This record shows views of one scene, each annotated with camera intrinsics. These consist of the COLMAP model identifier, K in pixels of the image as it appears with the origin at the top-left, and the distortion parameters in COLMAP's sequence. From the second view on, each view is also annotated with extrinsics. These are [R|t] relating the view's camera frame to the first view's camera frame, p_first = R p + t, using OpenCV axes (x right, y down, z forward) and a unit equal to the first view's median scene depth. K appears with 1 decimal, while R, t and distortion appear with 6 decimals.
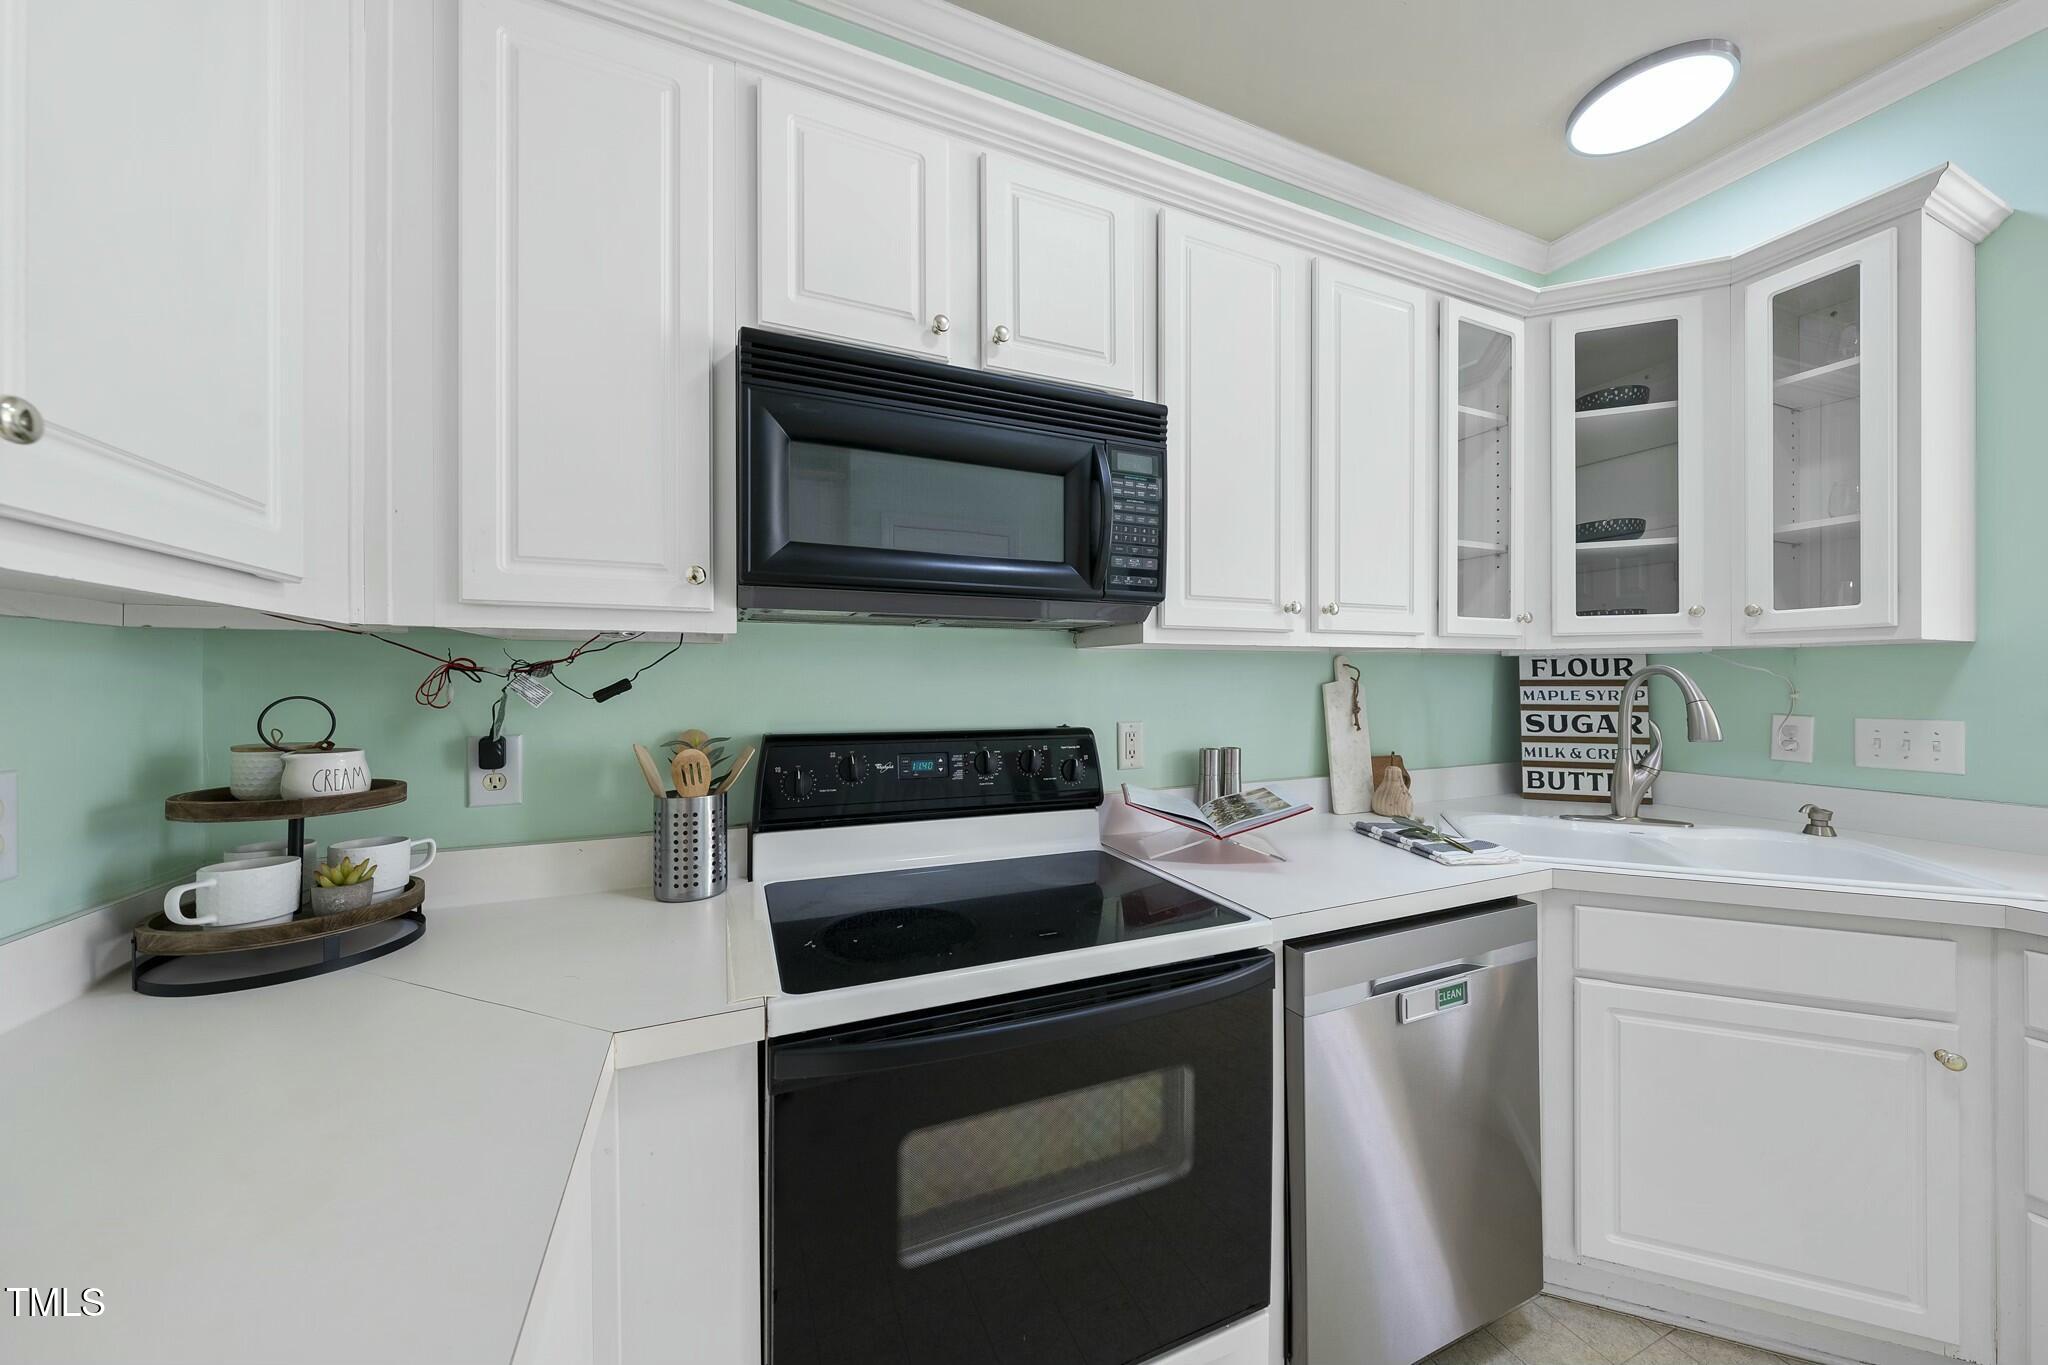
lens RADIAL K [[706.0, 0, 1017.2], [0, 706.0, 682.4], [0, 0, 1]] dist [-0.000891, 0.000616]
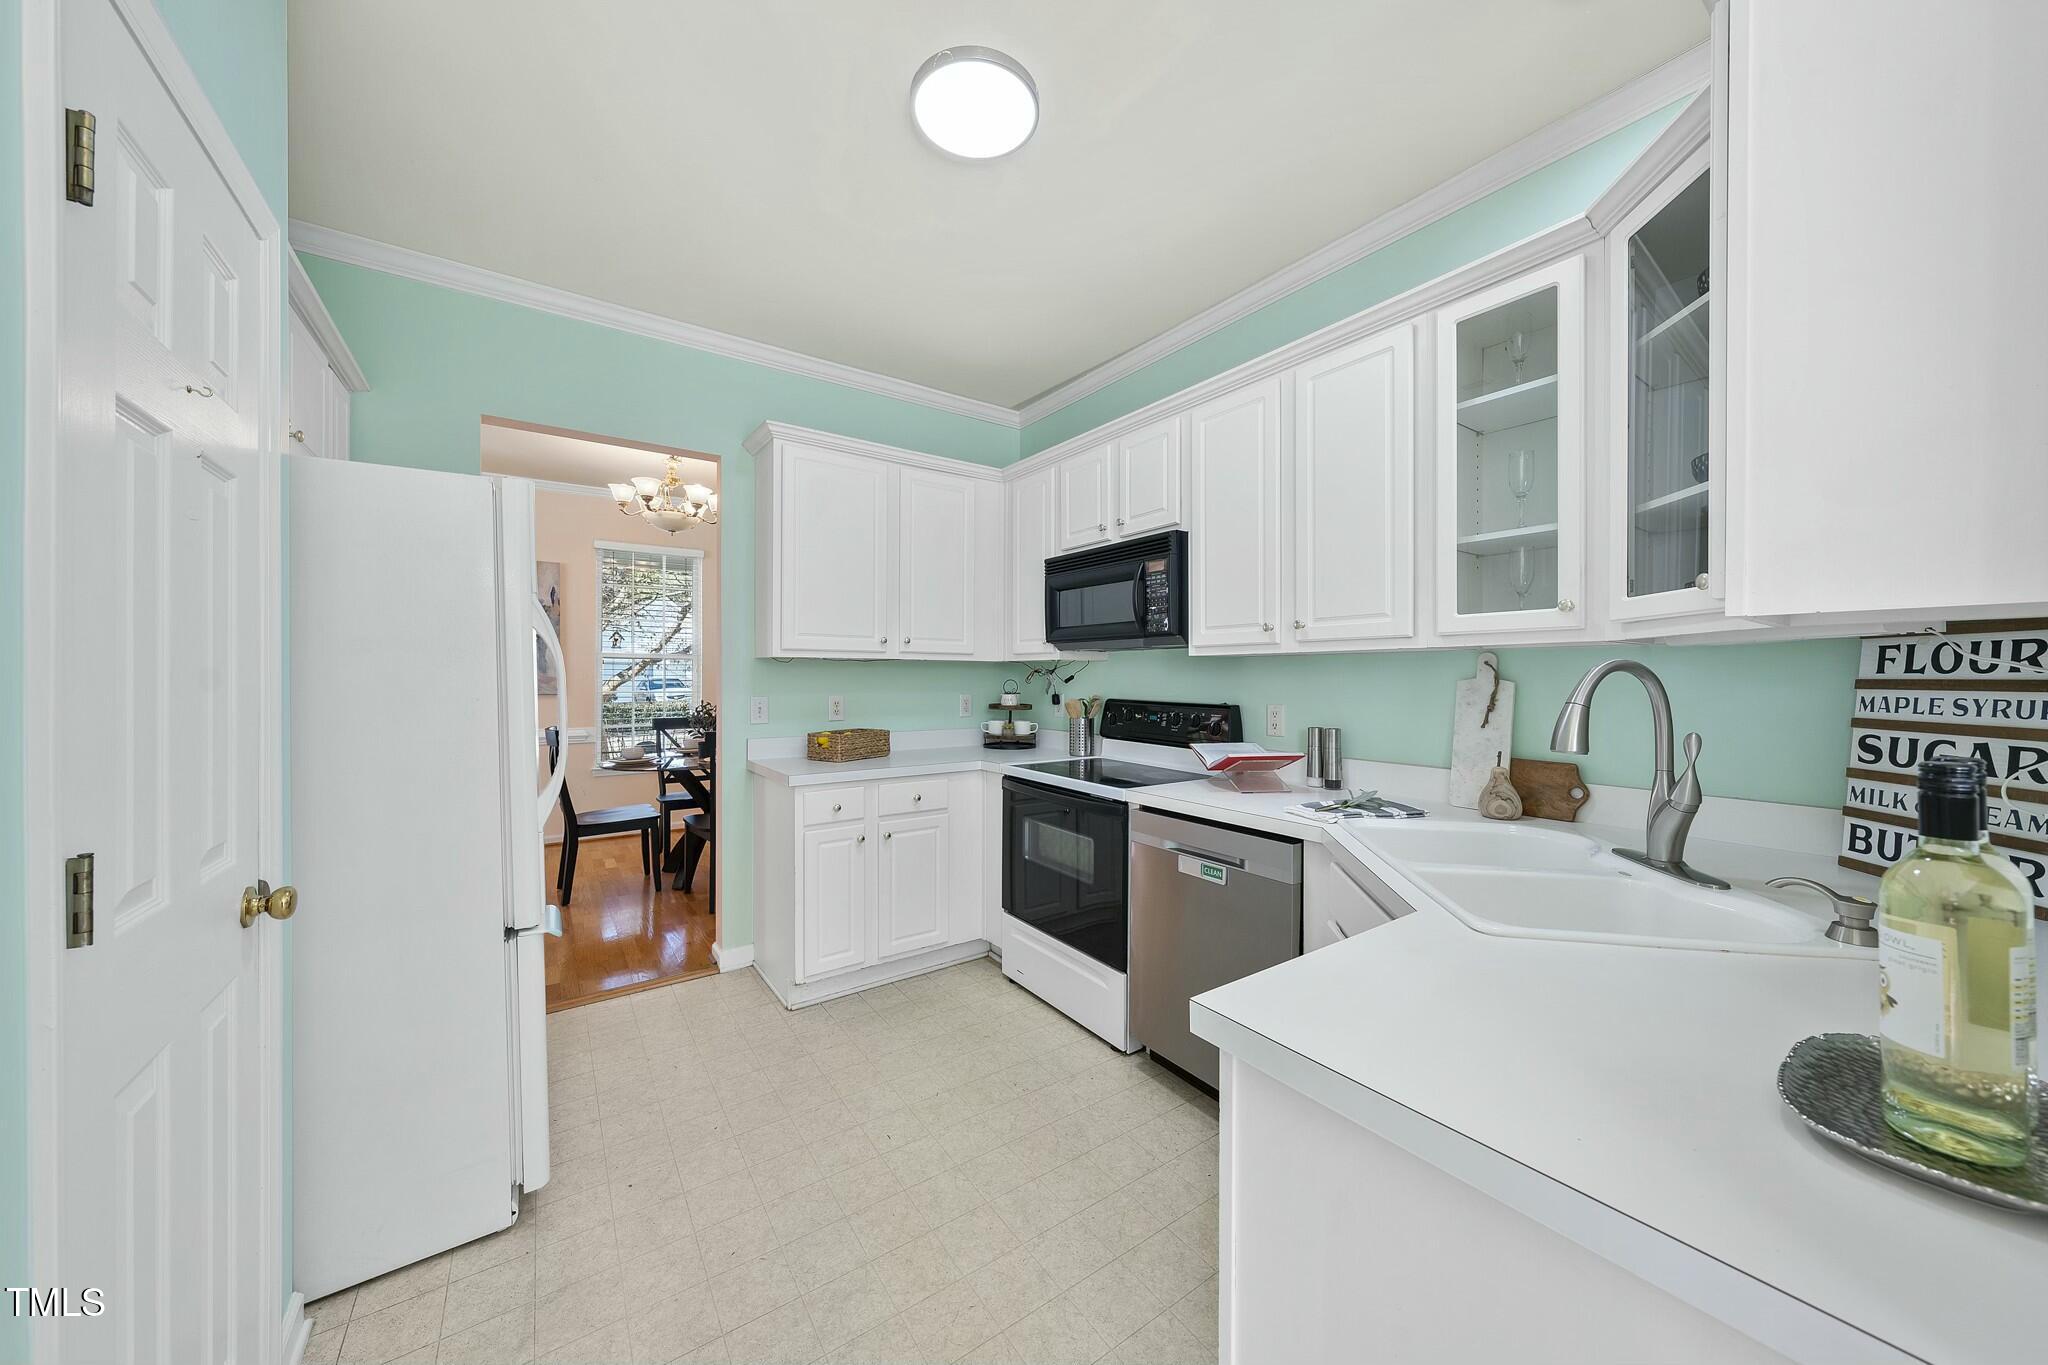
lens RADIAL K [[706.0, 0, 1011.8], [0, 706.0, 676.2], [0, 0, 1]] dist [-0.000891, 0.000616]
pose [[0.175307, 0.002839, -0.984510, 1.459821], [-0.006690, 0.999976, 0.001693, -0.002579], [0.984491, 0.006290, 0.175322, 0.182316]]
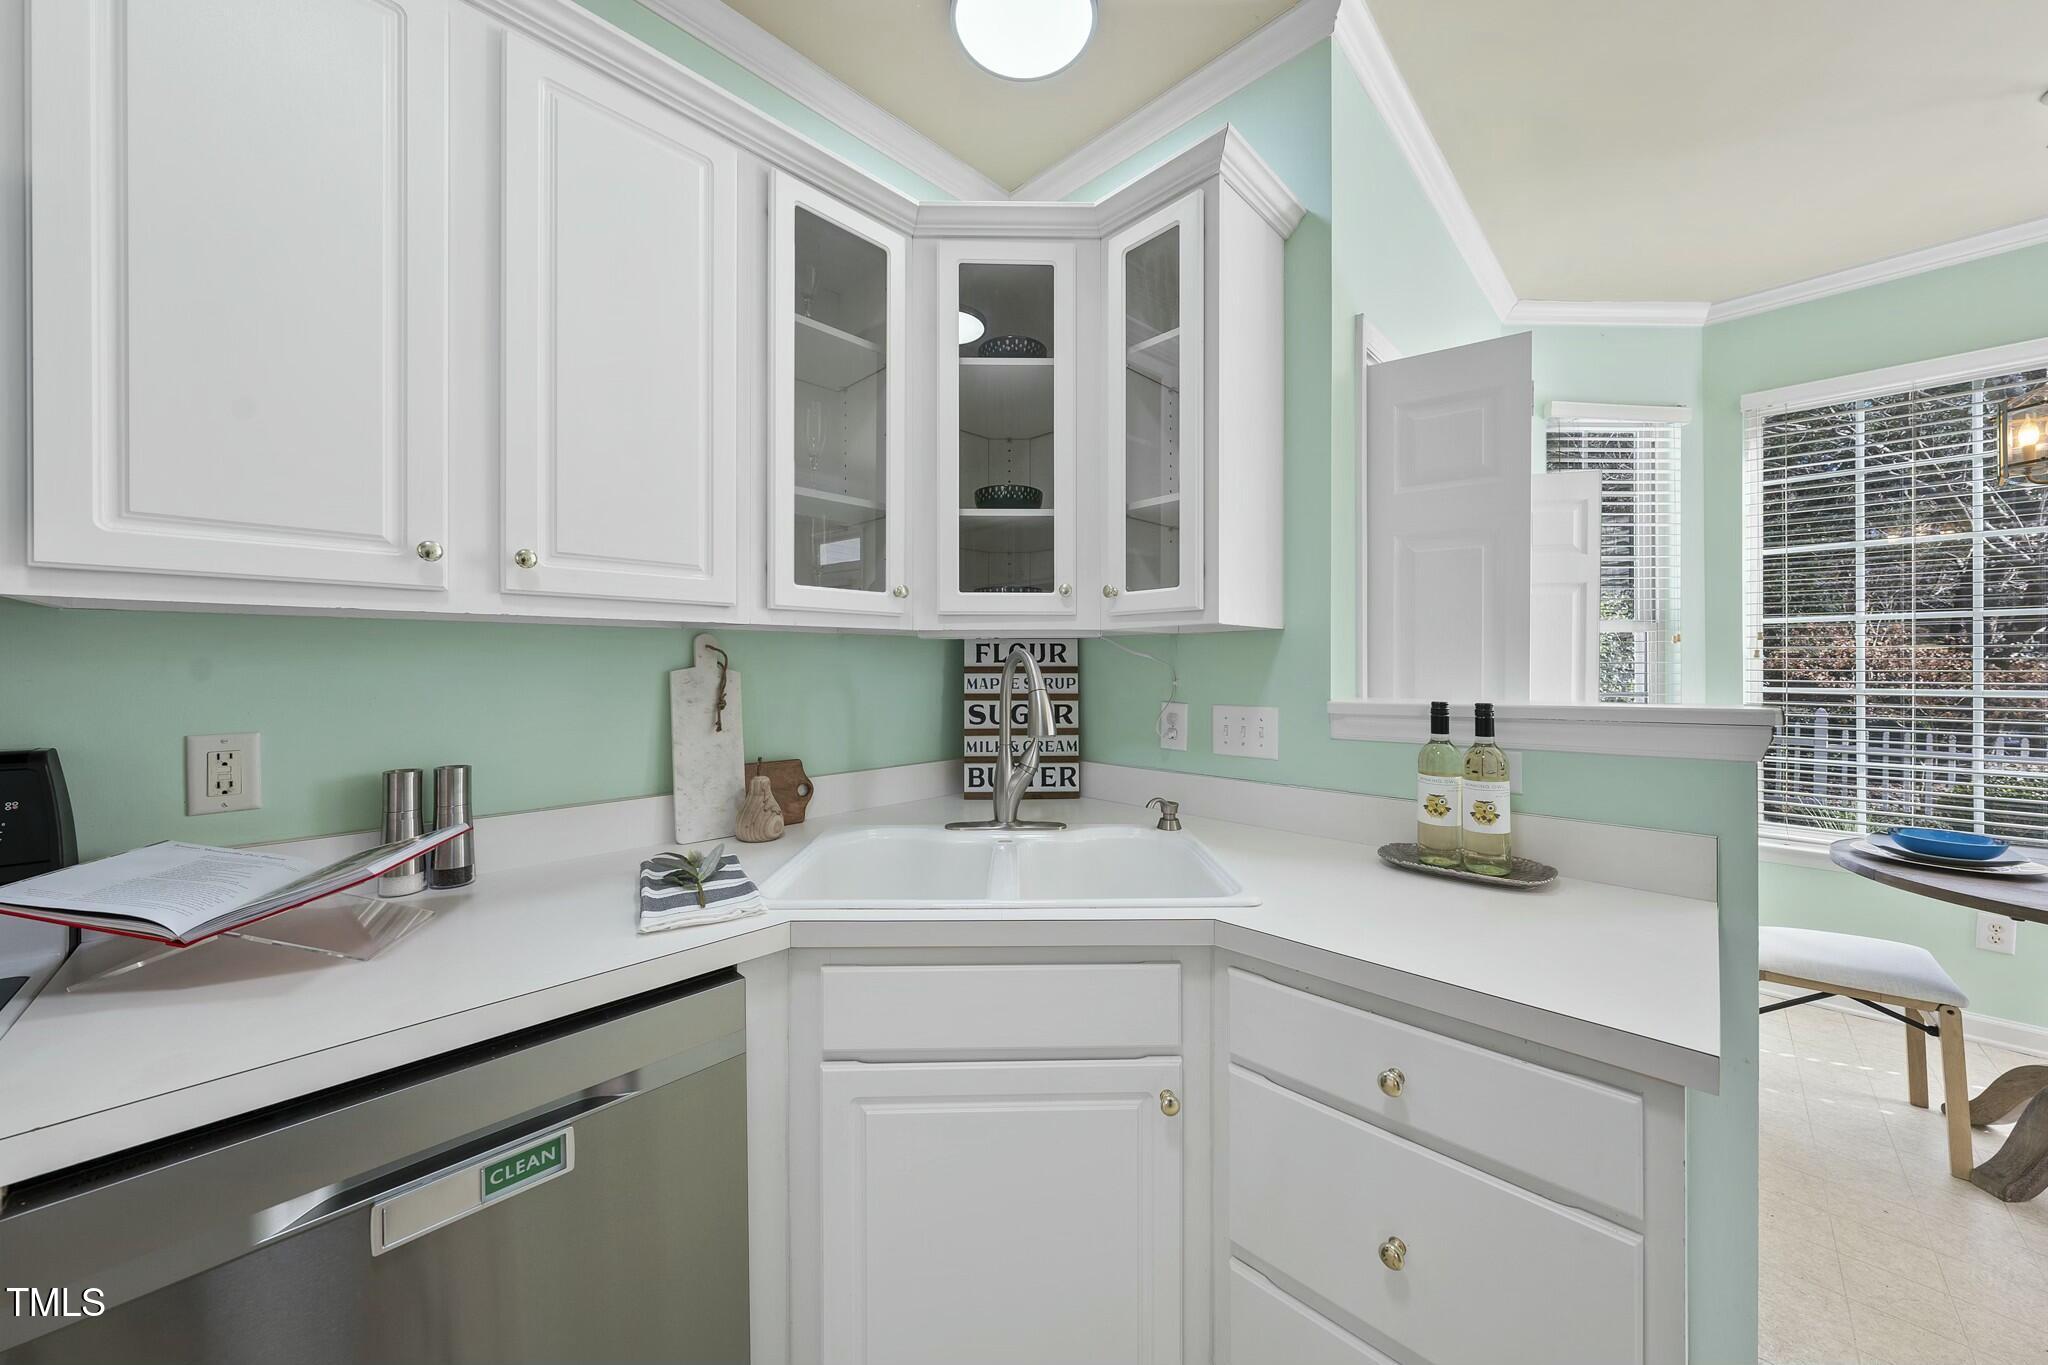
lens RADIAL K [[706.0, 0, 1025.4], [0, 706.0, 670.1], [0, 0, 1]] dist [-0.000891, 0.000616]
pose [[0.926096, 0.000008, 0.377288, 0.543561], [-0.000580, 0.999999, 0.001401, -0.000248], [-0.377287, -0.001516, 0.926095, 0.171674]]
